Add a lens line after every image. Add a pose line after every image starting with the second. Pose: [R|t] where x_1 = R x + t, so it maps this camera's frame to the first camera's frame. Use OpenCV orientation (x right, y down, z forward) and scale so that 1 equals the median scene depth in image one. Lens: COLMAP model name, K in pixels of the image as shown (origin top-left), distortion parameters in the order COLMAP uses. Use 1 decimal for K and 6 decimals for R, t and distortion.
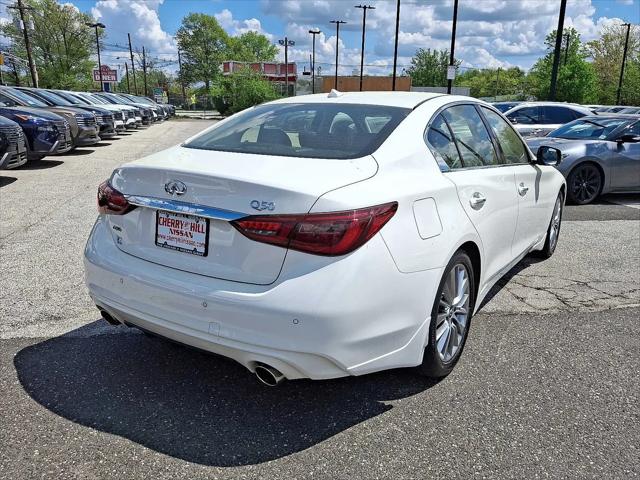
lens RADIAL K [[518.9, 0, 329.9], [0, 518.9, 237.8], [0, 0, 1]] dist [0.072568, -0.122762]
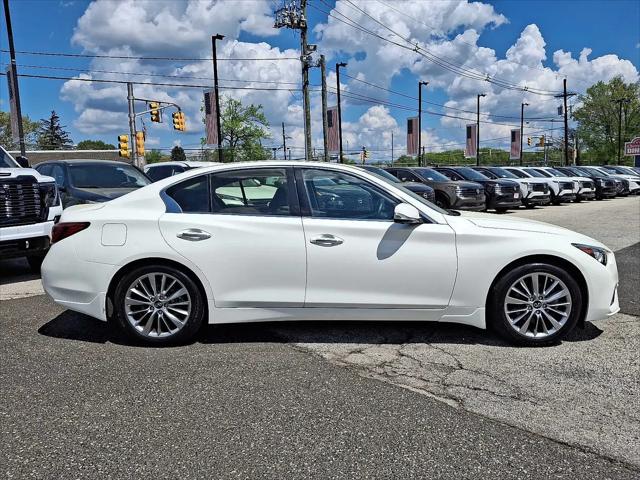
lens RADIAL K [[509.7, 0, 332.2], [0, 509.7, 262.3], [0, 0, 1]] dist [0.079911, -0.118445]
pose [[0.520273, 0.103082, -0.847756, 0.255807], [-0.179517, 0.983709, 0.009443, -0.012007], [0.834919, 0.147274, 0.530302, 0.091591]]
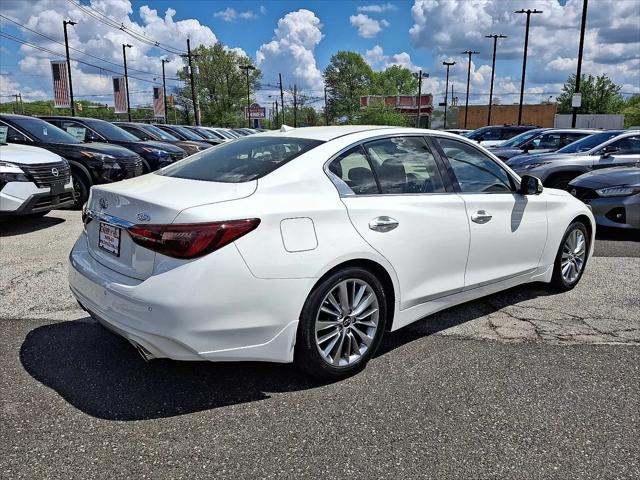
lens RADIAL K [[518.7, 0, 331.7], [0, 518.7, 247.6], [0, 0, 1]] dist [0.079355, -0.150911]
pose [[0.962785, 0.043573, -0.266732, 0.072224], [-0.053980, 0.998035, -0.031807, 0.003056], [0.264822, 0.045021, 0.963246, -0.011607]]
